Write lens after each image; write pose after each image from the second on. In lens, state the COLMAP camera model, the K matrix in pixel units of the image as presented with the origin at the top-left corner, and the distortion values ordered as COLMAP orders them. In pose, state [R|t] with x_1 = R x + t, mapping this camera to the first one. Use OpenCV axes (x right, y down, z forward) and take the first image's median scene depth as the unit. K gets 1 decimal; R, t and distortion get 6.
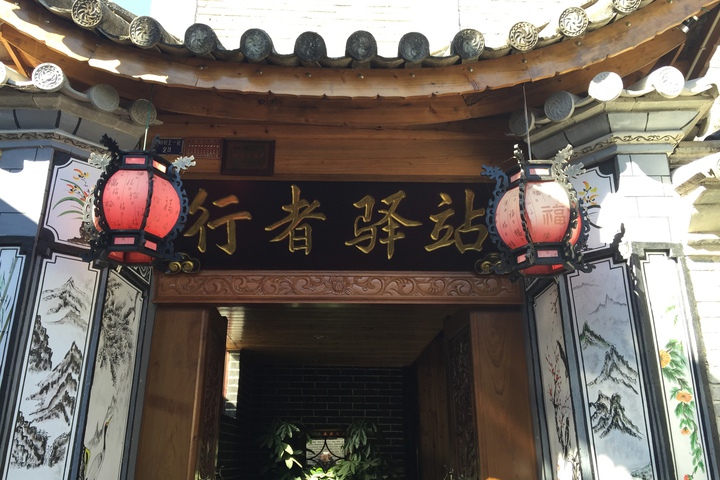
lens RADIAL K [[619.1, 0, 357.4], [0, 619.1, 237.9], [0, 0, 1]] dist [0.086373, -0.123016]
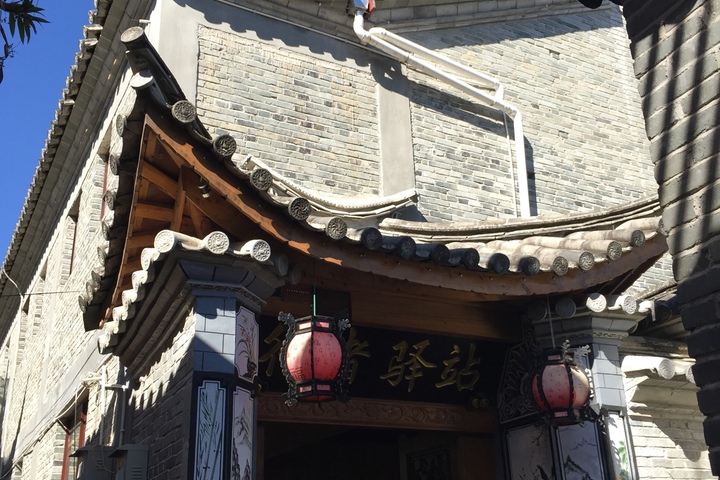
lens RADIAL K [[828.6, 0, 360.0], [0, 828.6, 240.0], [0, 0, 1]] dist [0.088681, -0.009087]
pose [[0.899728, 0.135190, 0.414986, -0.990495], [-0.113420, 0.990575, -0.076796, -0.165463], [-0.421457, 0.022028, 0.906581, -0.618871]]
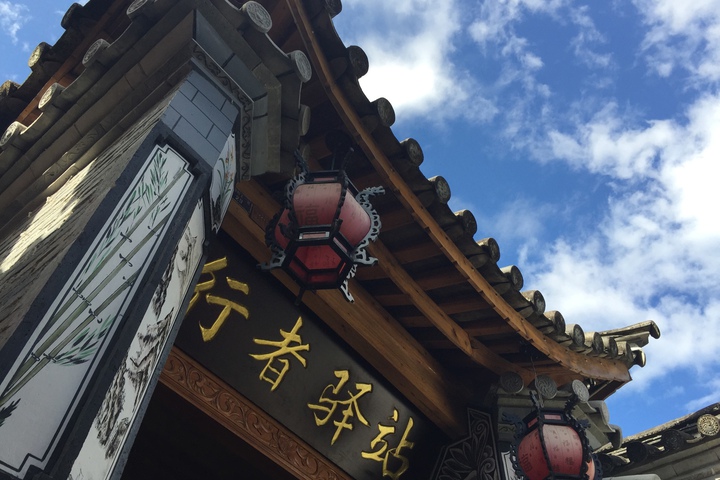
lens RADIAL K [[619.1, 0, 357.4], [0, 619.1, 237.9], [0, 0, 1]] dist [0.086373, -0.123016]
pose [[0.629433, 0.637255, 0.444658, -0.667893], [-0.310319, 0.730766, -0.608016, 0.456015], [-0.712402, 0.244719, 0.657721, 0.384209]]
